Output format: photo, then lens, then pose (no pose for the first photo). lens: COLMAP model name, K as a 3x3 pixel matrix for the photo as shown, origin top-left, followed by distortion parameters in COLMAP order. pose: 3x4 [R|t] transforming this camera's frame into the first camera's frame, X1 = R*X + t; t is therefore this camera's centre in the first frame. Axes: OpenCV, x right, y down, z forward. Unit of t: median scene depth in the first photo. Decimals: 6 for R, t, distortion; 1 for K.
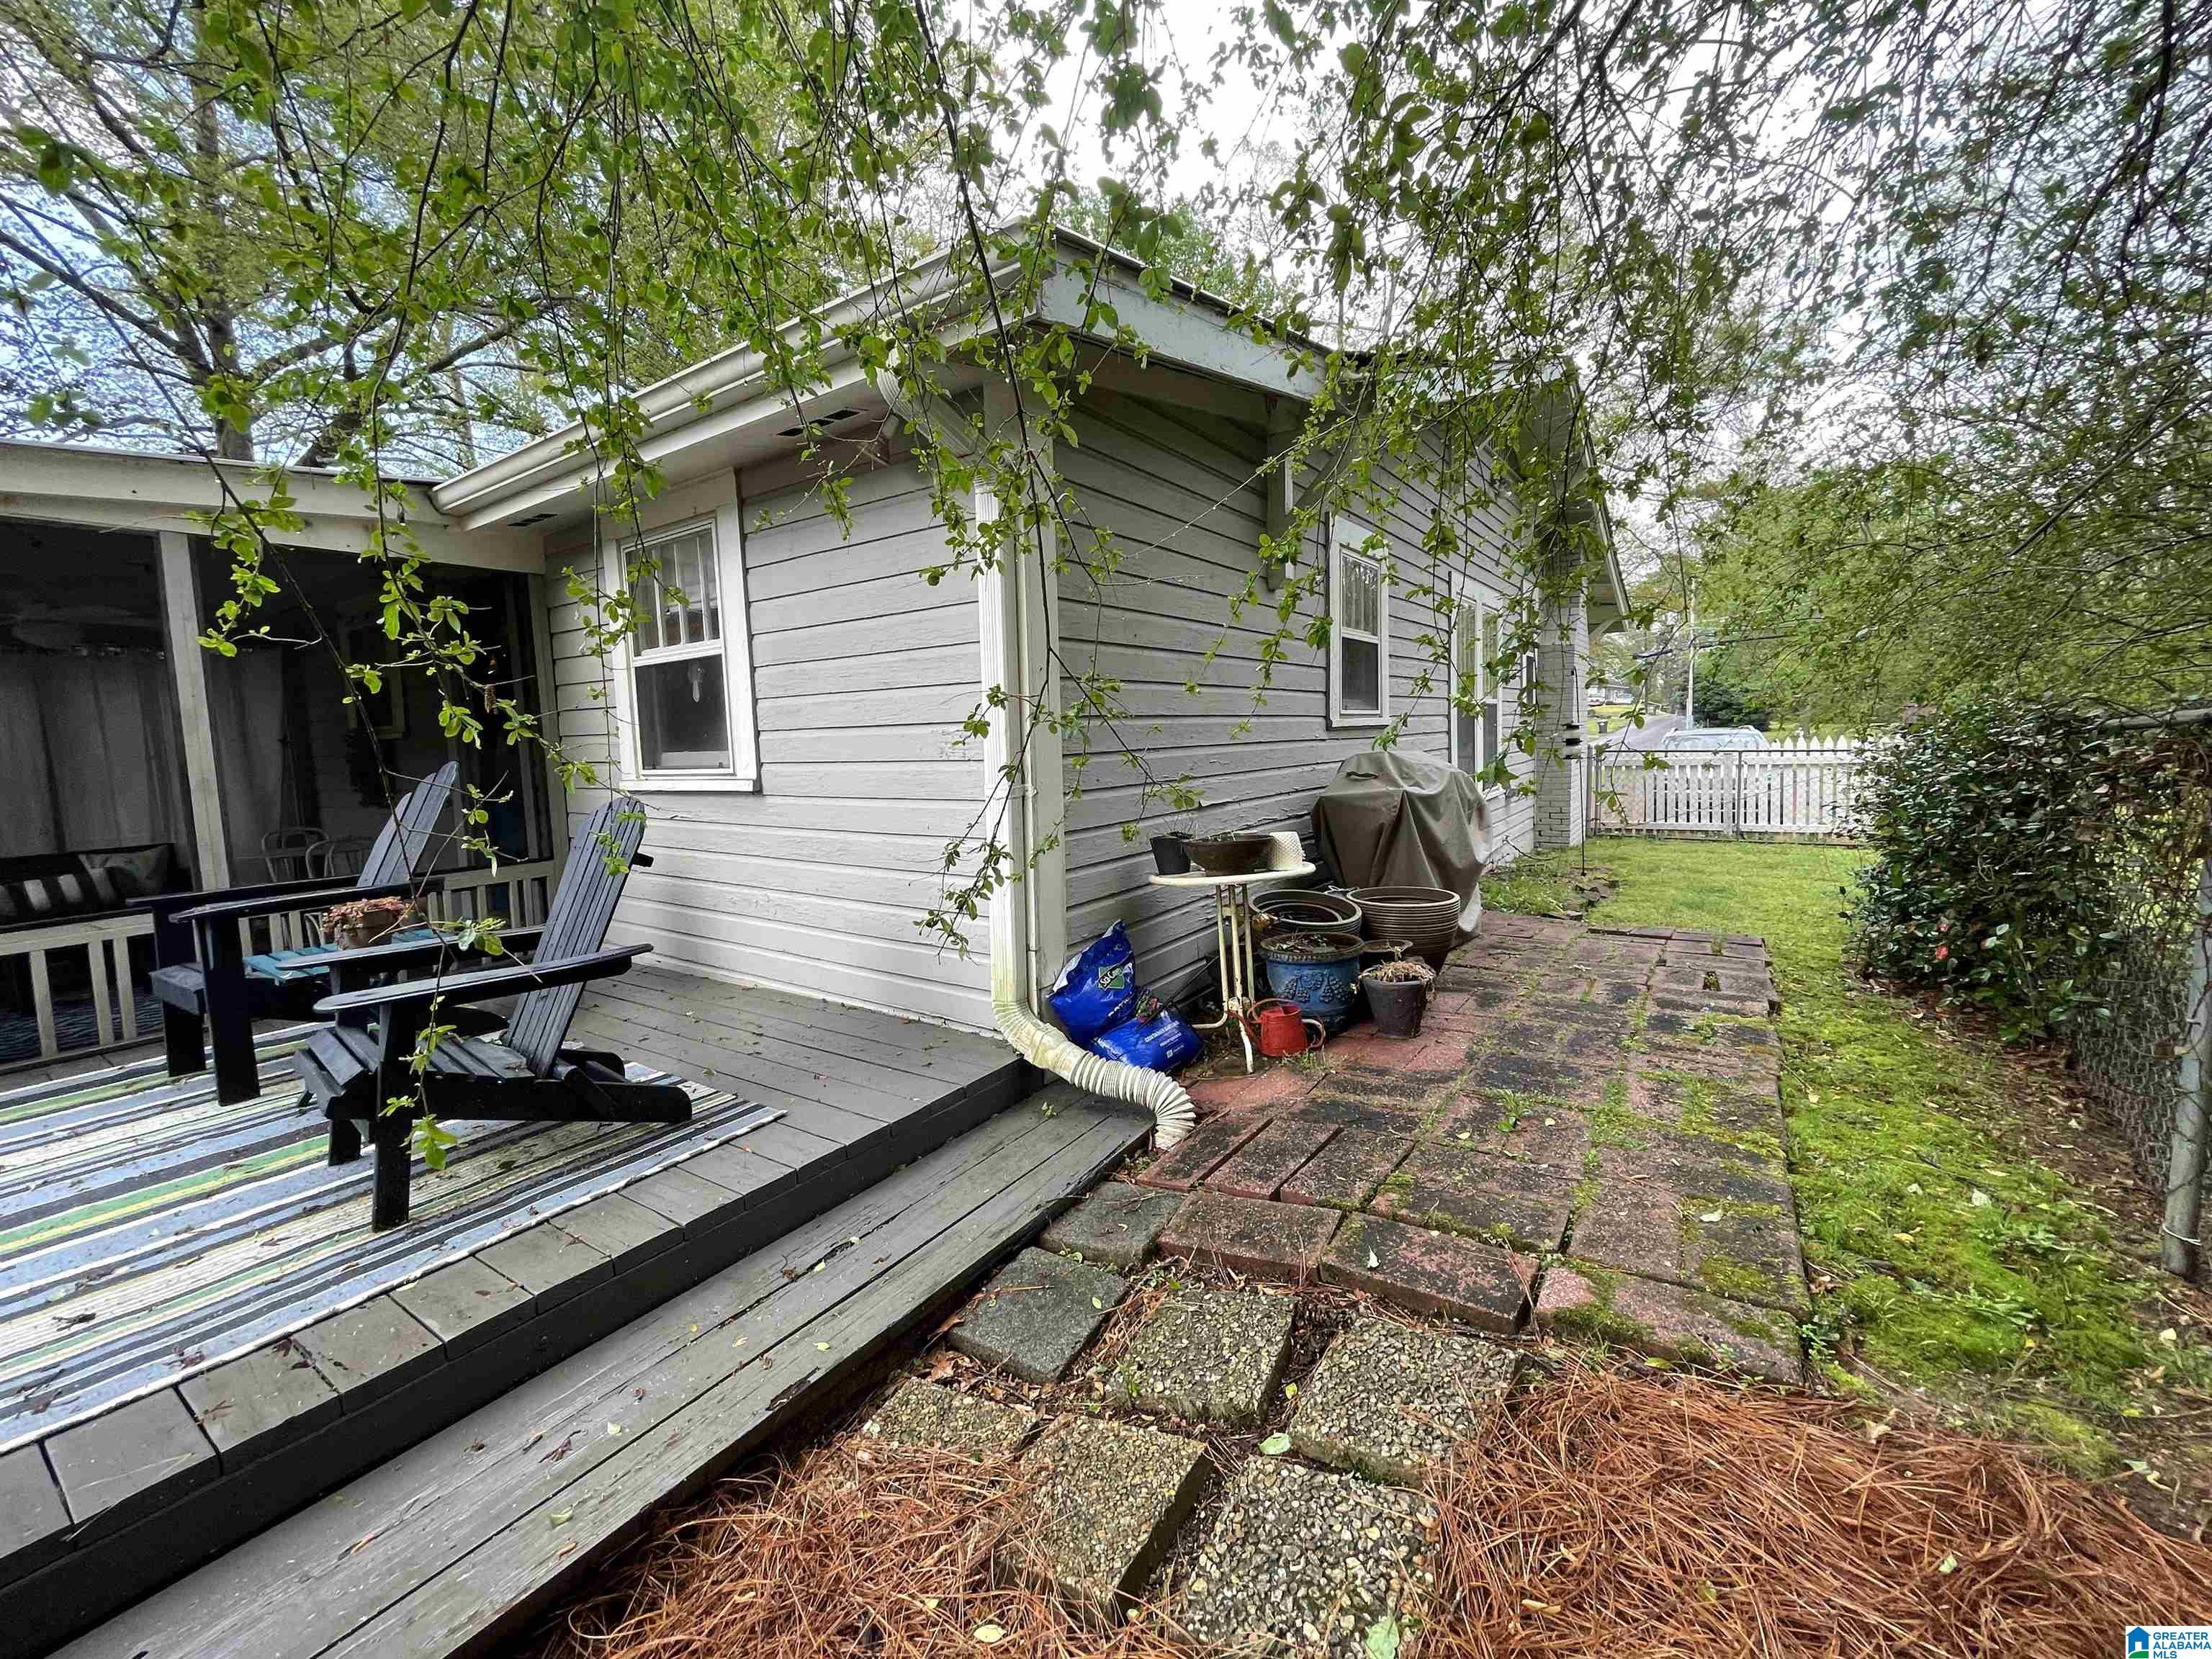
lens RADIAL K [[894.5, 0, 1098.3], [0, 894.5, 822.0], [0, 0, 1]] dist [-0.000771, -0.000356]
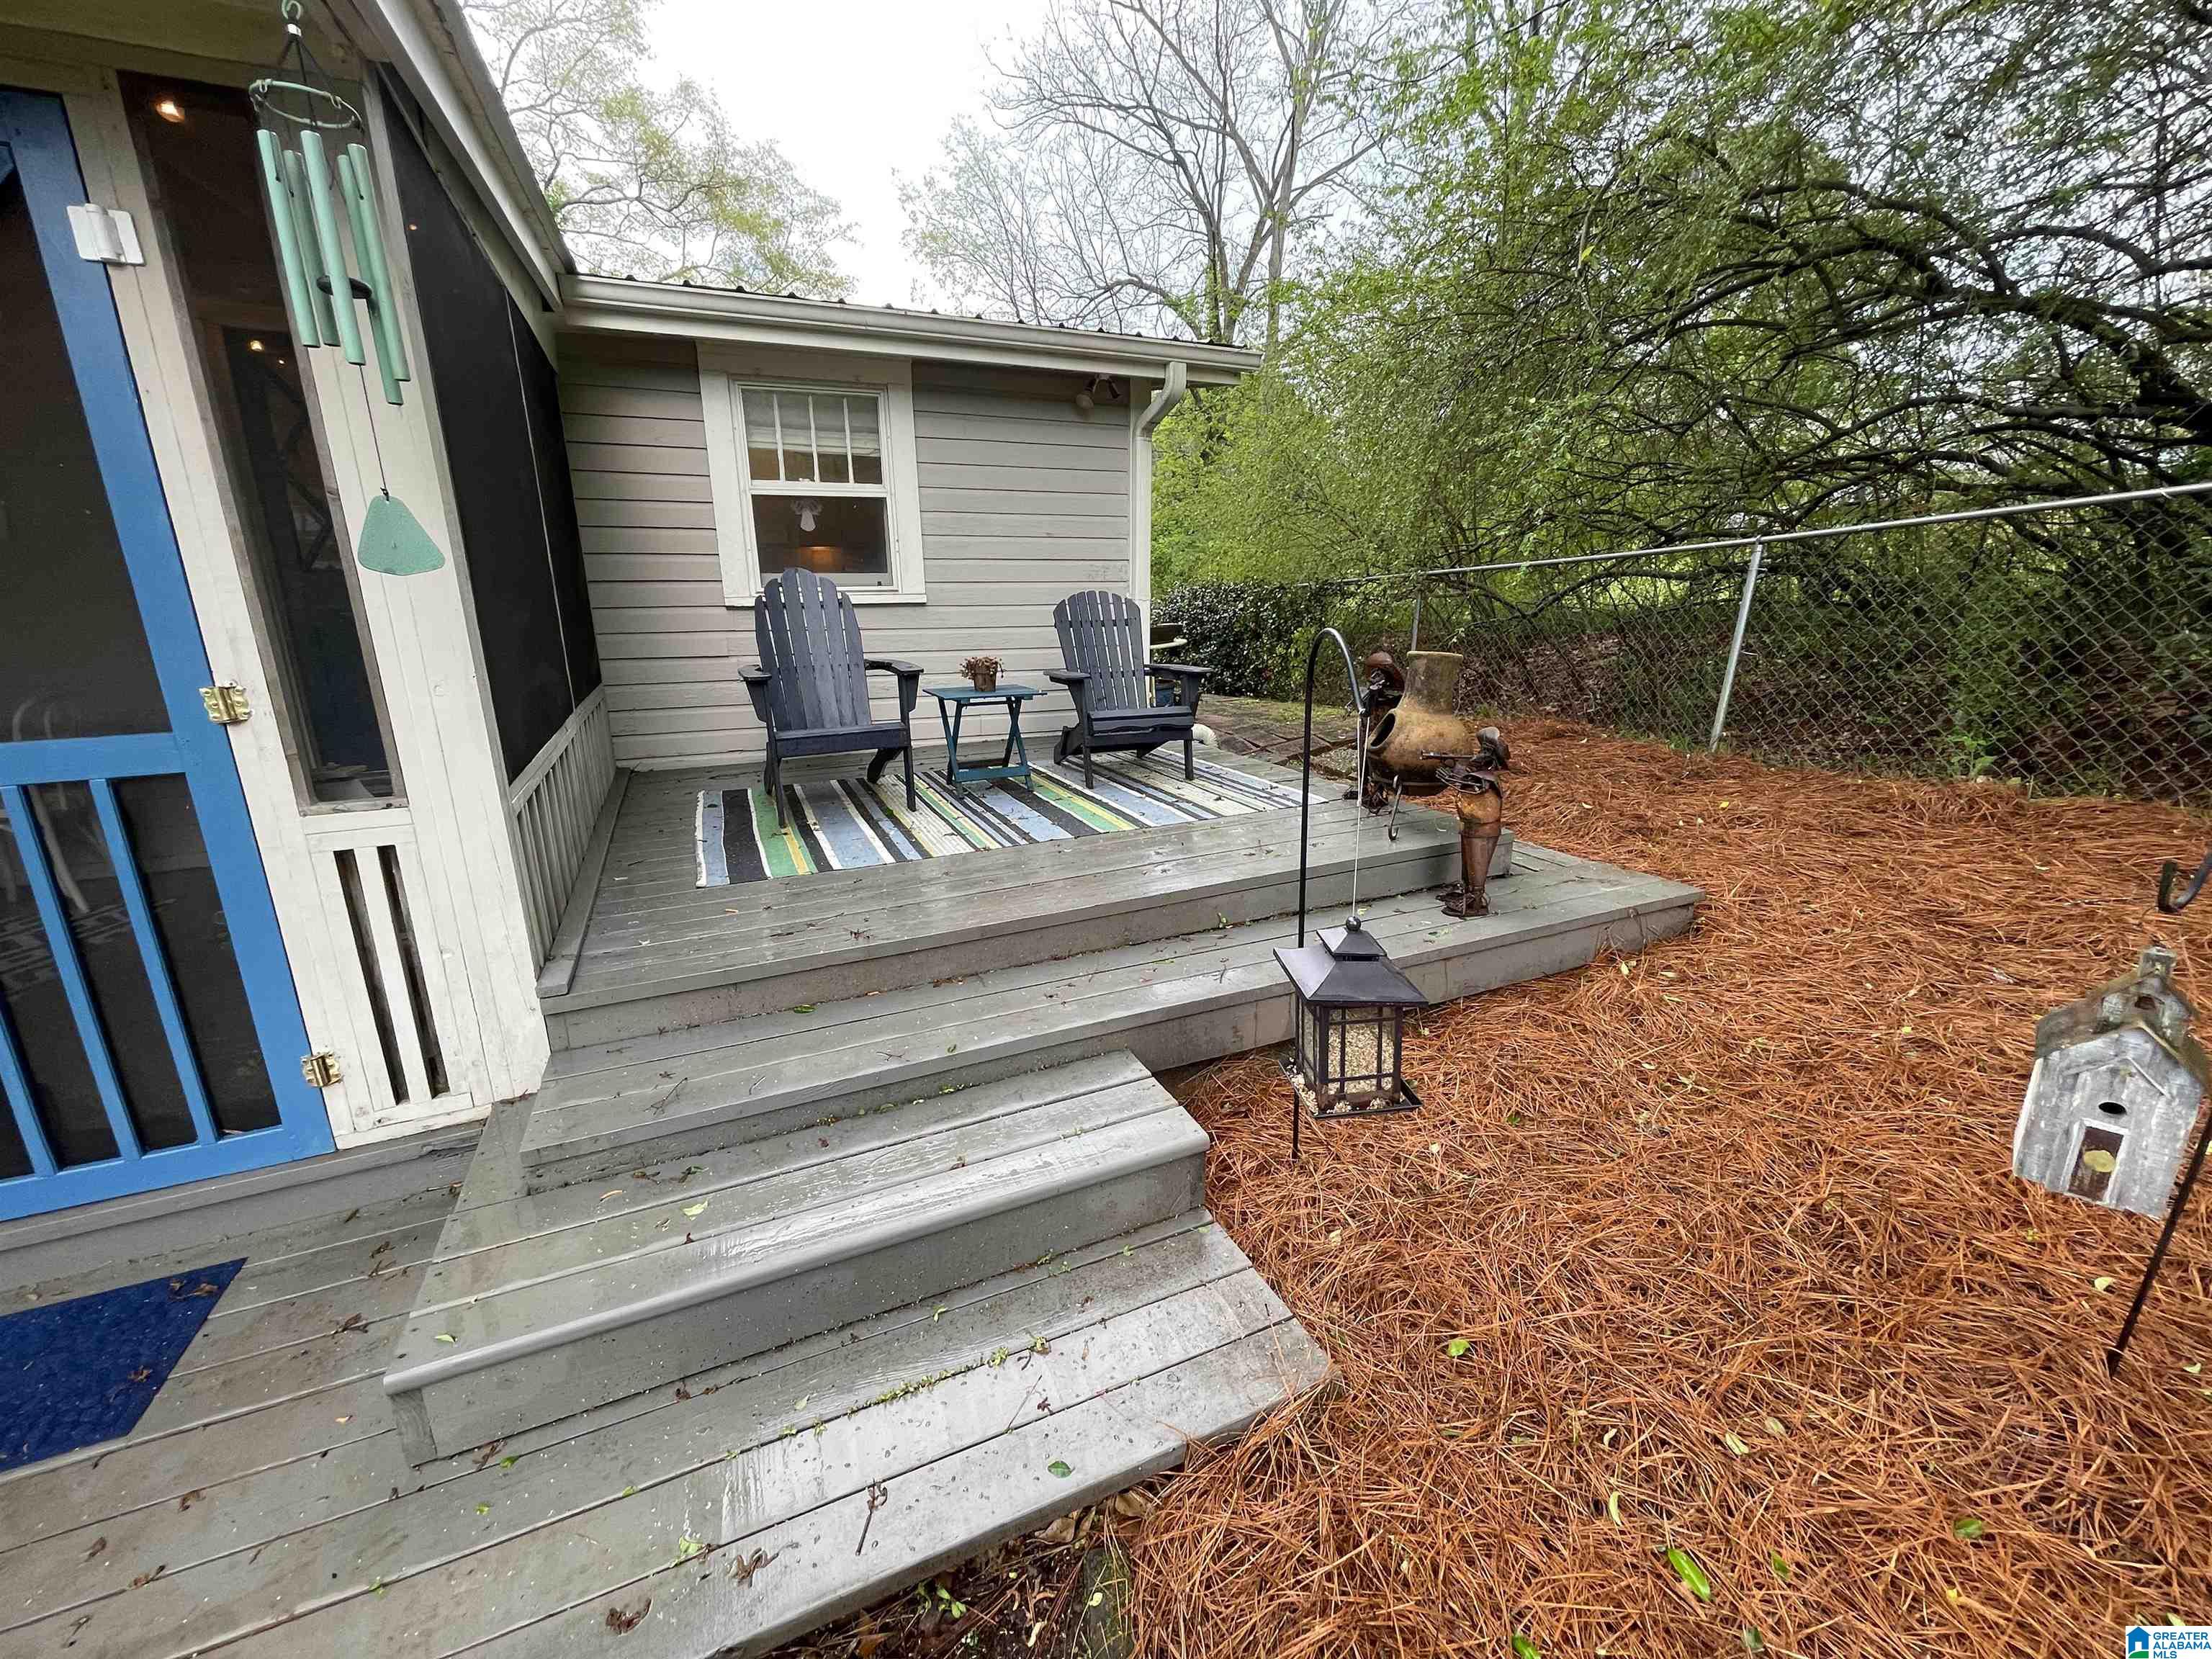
lens RADIAL K [[894.5, 0, 1106.9], [0, 894.5, 819.4], [0, 0, 1]] dist [-0.000771, -0.000356]
pose [[0.518706, -0.181948, 0.835368, -1.462744], [0.080091, 0.983137, 0.164401, 0.092445], [-0.851193, -0.018370, 0.524531, 0.010368]]
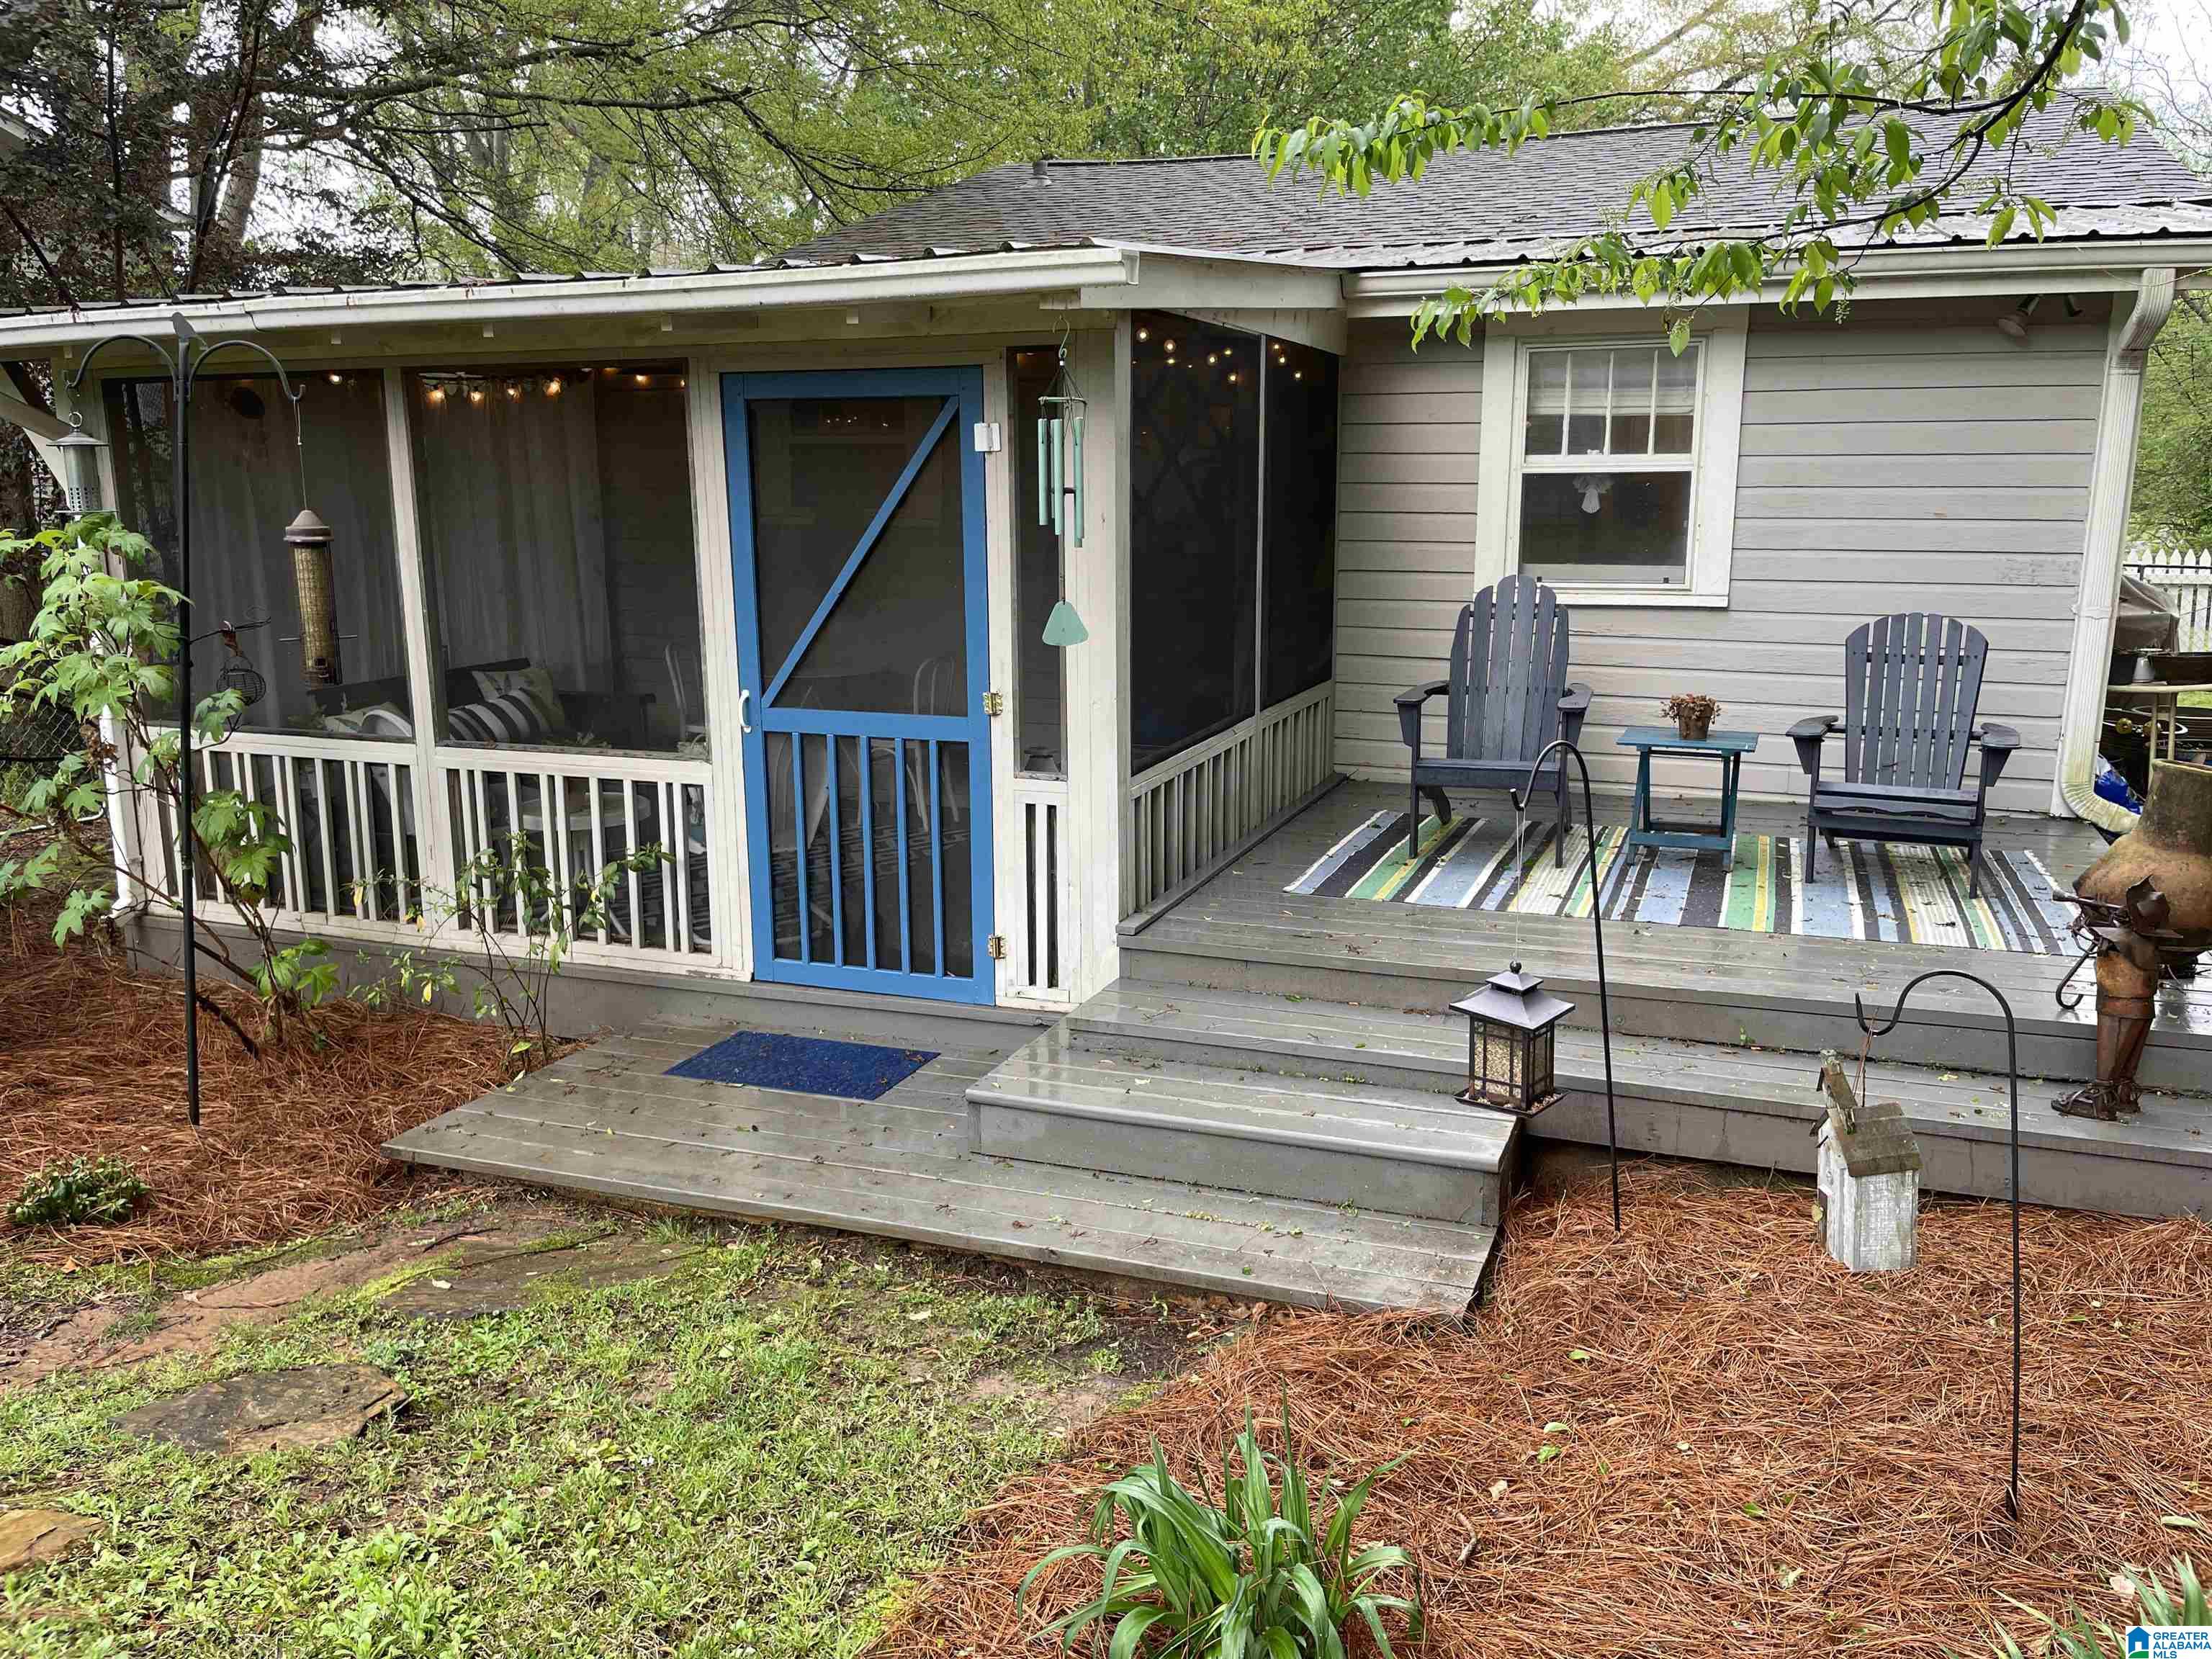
lens RADIAL K [[1694.2, 0, 1124.7], [0, 1694.2, 826.7], [0, 0, 1]] dist [0.053045, -0.054055]
pose [[0.968863, -0.012983, 0.247257, -1.546746], [-0.010910, 0.995416, 0.095019, 0.039677], [-0.247357, -0.094758, 0.964280, -0.765399]]
